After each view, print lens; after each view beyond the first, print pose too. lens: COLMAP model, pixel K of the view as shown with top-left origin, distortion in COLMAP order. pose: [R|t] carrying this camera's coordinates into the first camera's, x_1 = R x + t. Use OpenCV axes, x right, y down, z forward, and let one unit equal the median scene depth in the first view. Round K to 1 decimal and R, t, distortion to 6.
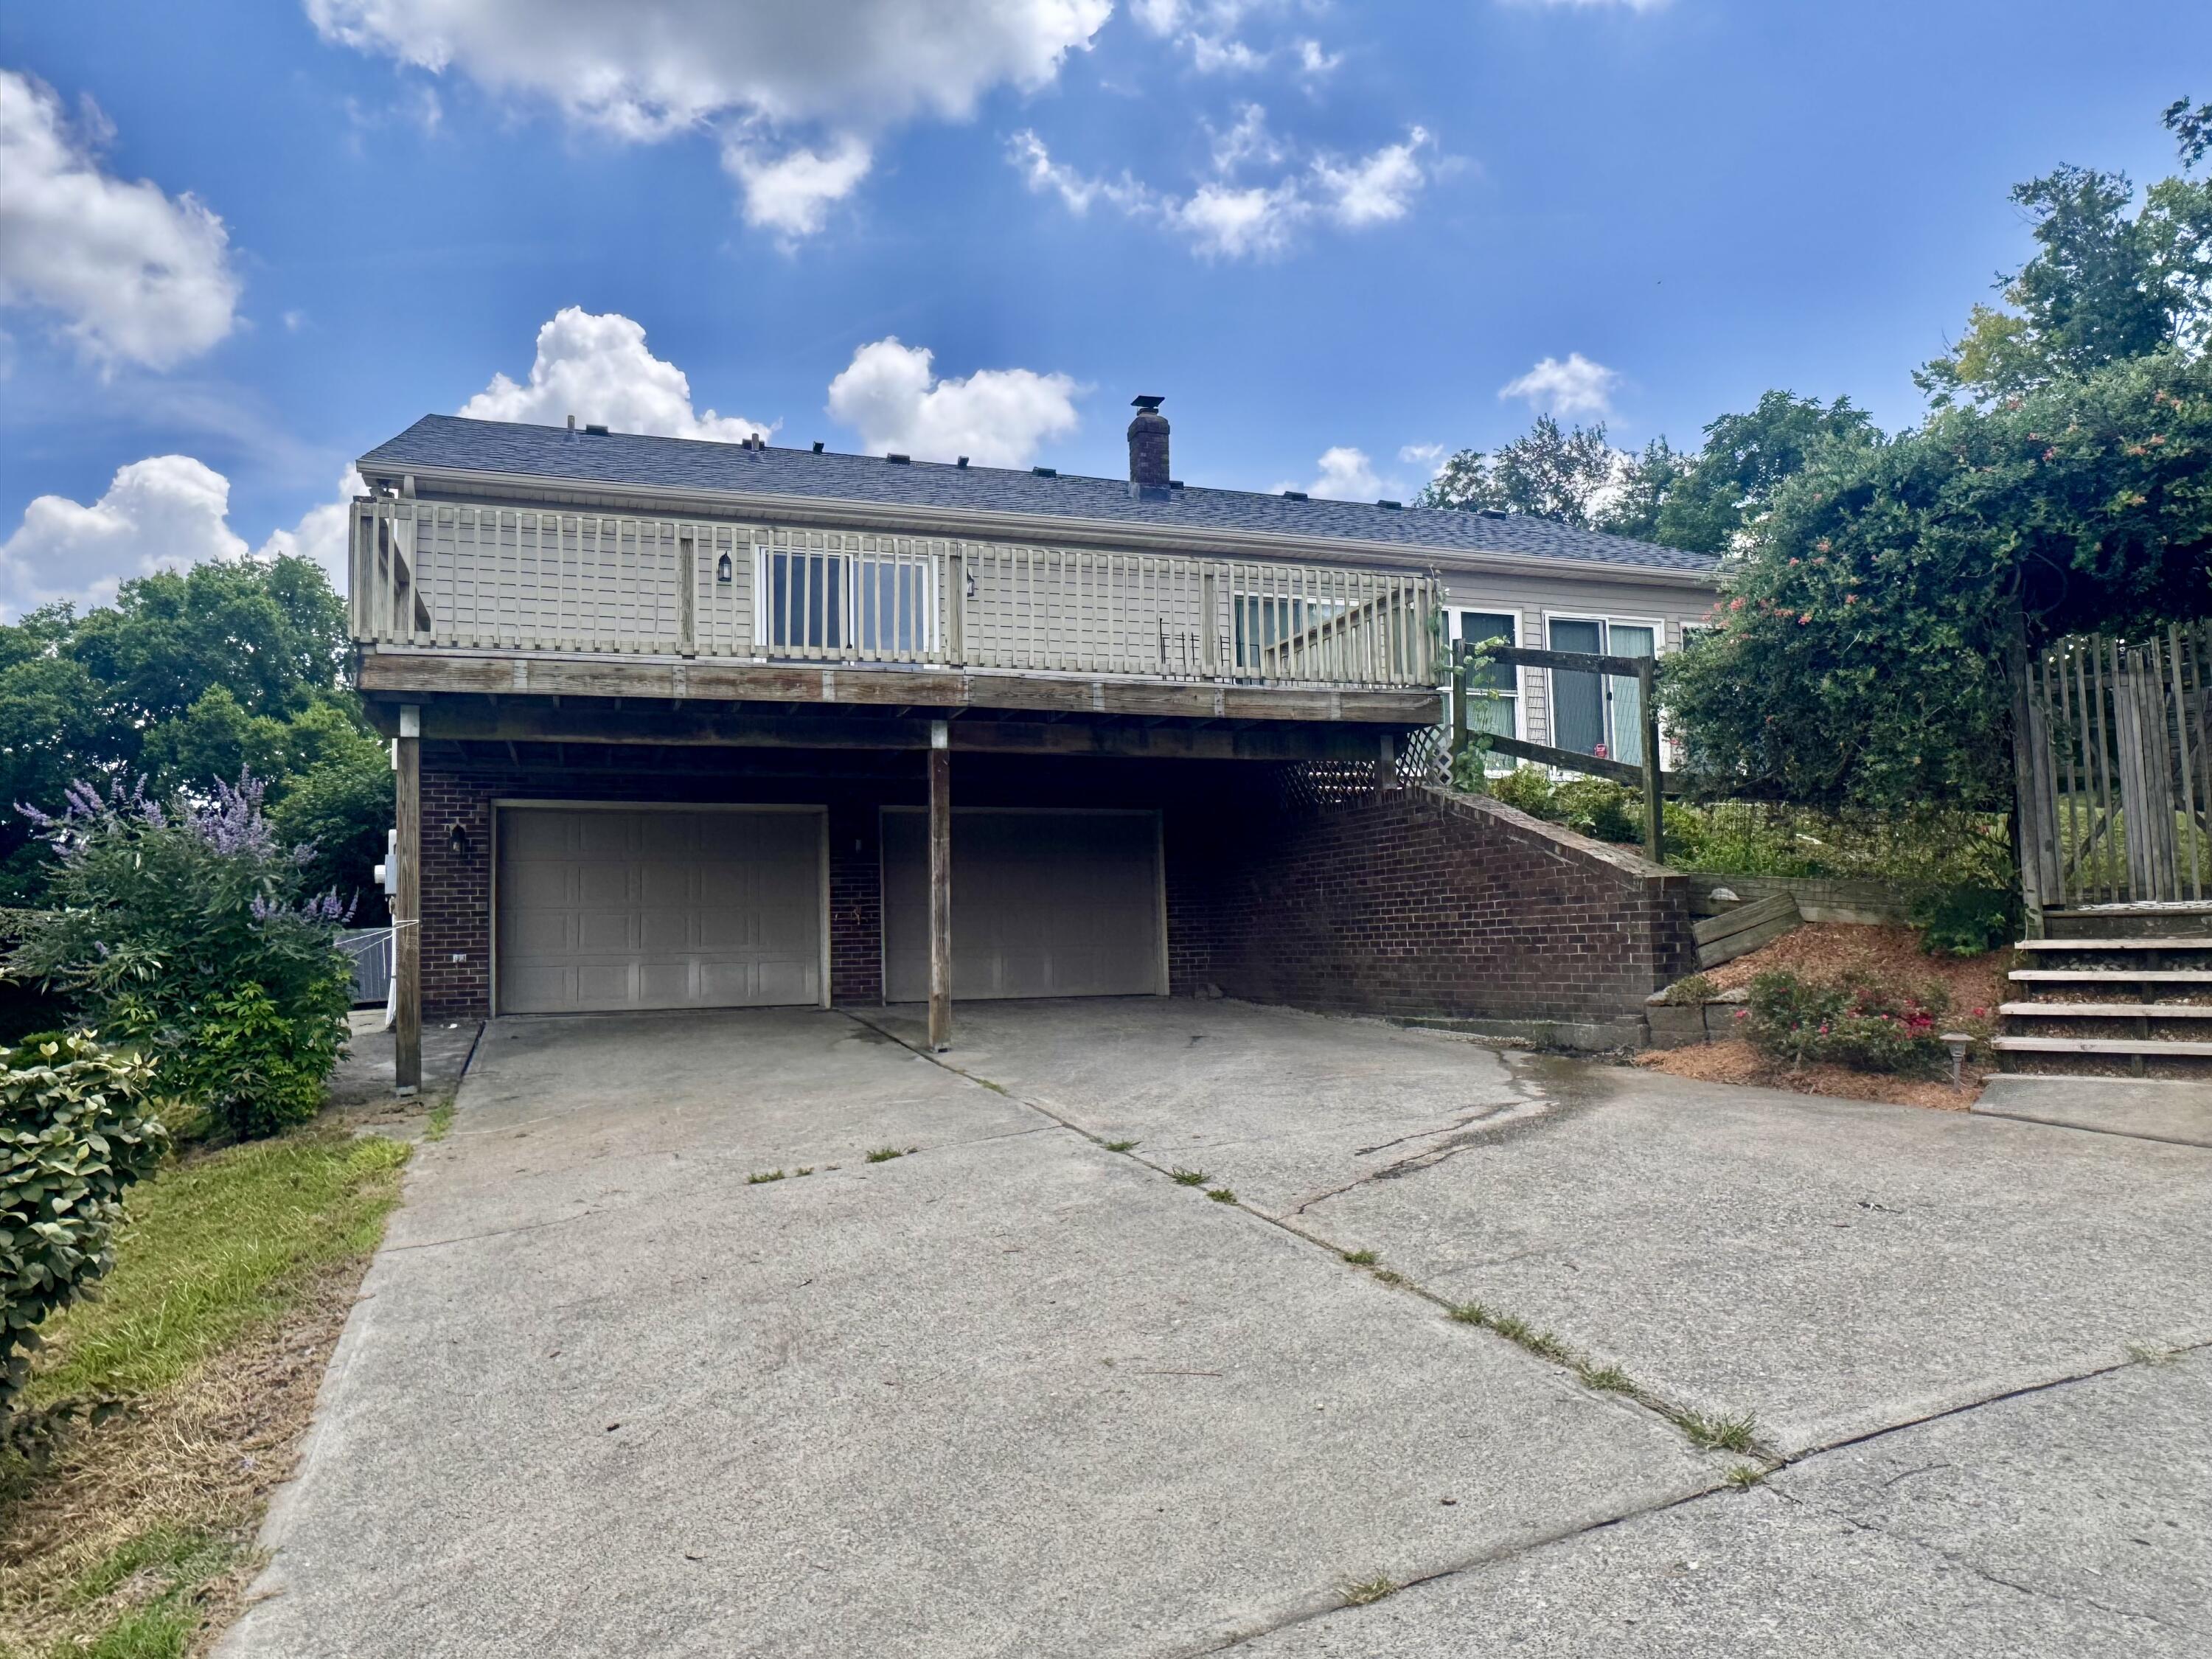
lens RADIAL K [[1484.3, 0, 1106.0], [0, 1484.3, 829.5], [0, 0, 1]] dist [-0.003210, 0.002442]
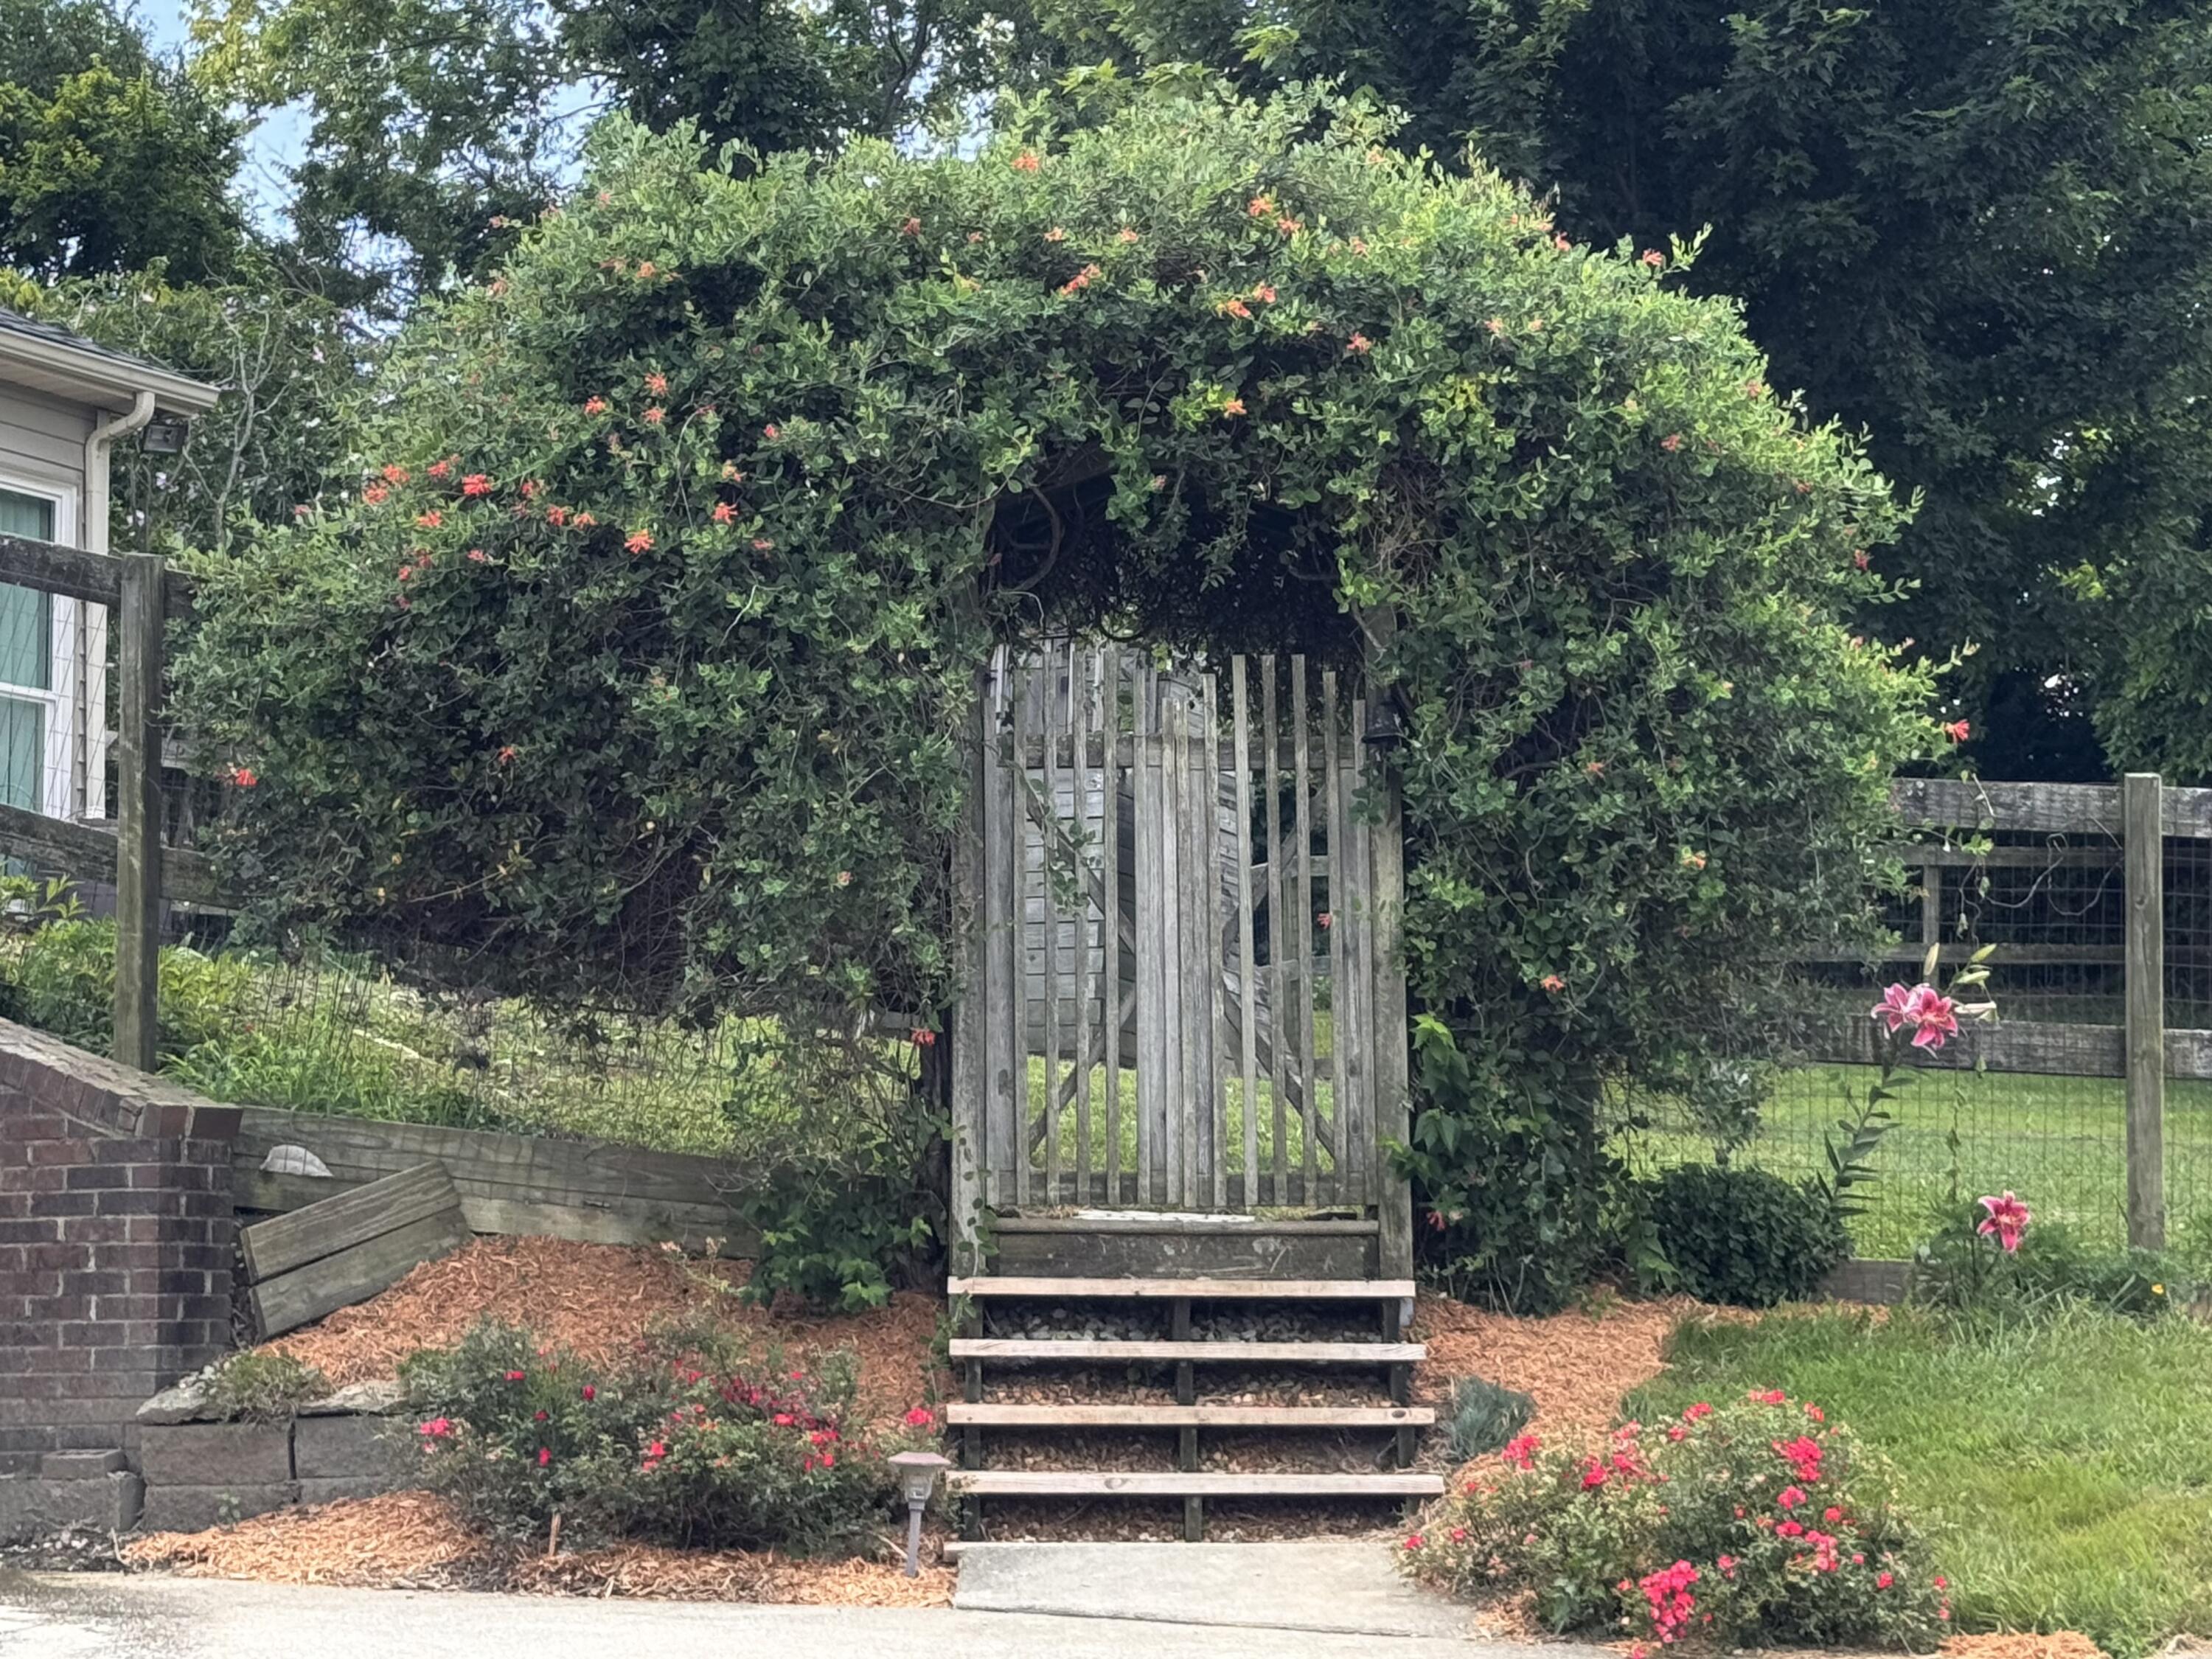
lens RADIAL K [[5042.0, 0, 1106.0], [0, 5042.0, 829.5], [0, 0, 1]] dist [0.034428, 0.144402]
pose [[0.728126, 0.097740, 0.678439, -0.428787], [-0.069310, 0.995207, -0.068989, 0.037799], [-0.681930, 0.003211, 0.731410, -0.199843]]
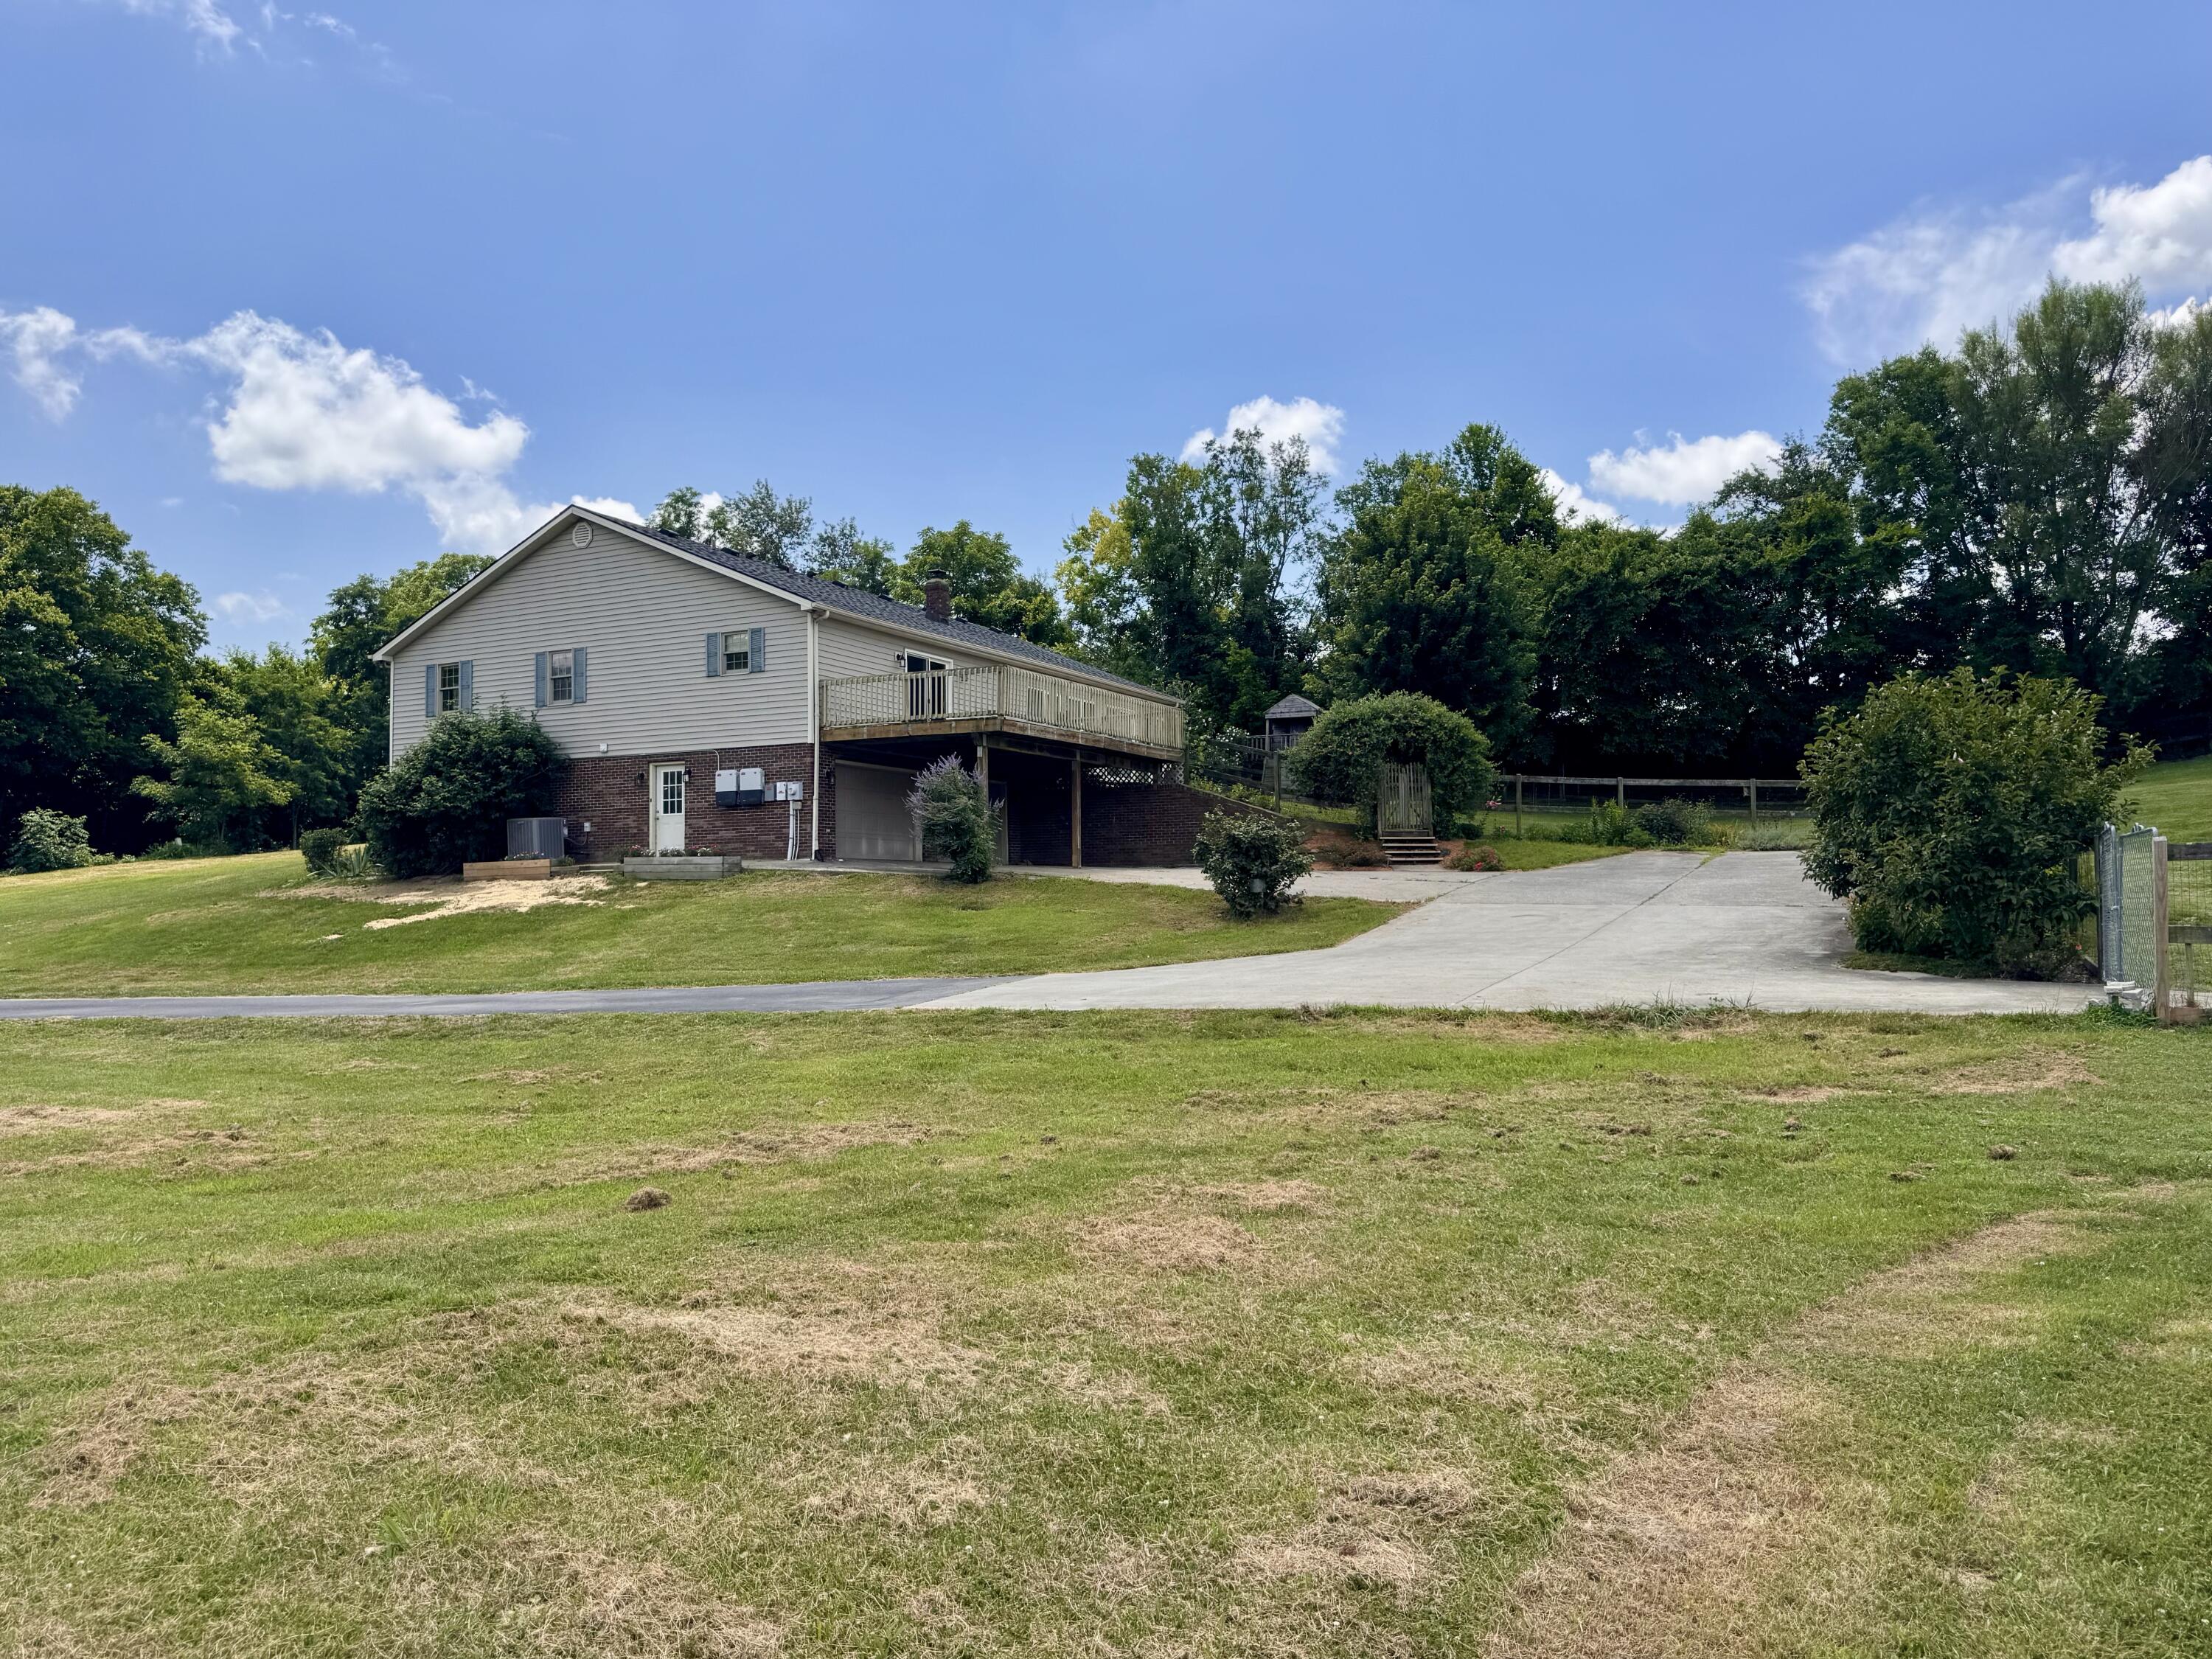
lens RADIAL K [[1539.2, 0, 1103.4], [0, 1539.2, 831.1], [0, 0, 1]] dist [0.067215, -0.095888]
pose [[0.738935, 0.045713, 0.672224, -2.622595], [-0.059230, 0.998241, -0.002775, 0.108702], [-0.671168, -0.037765, 0.740342, -1.520575]]
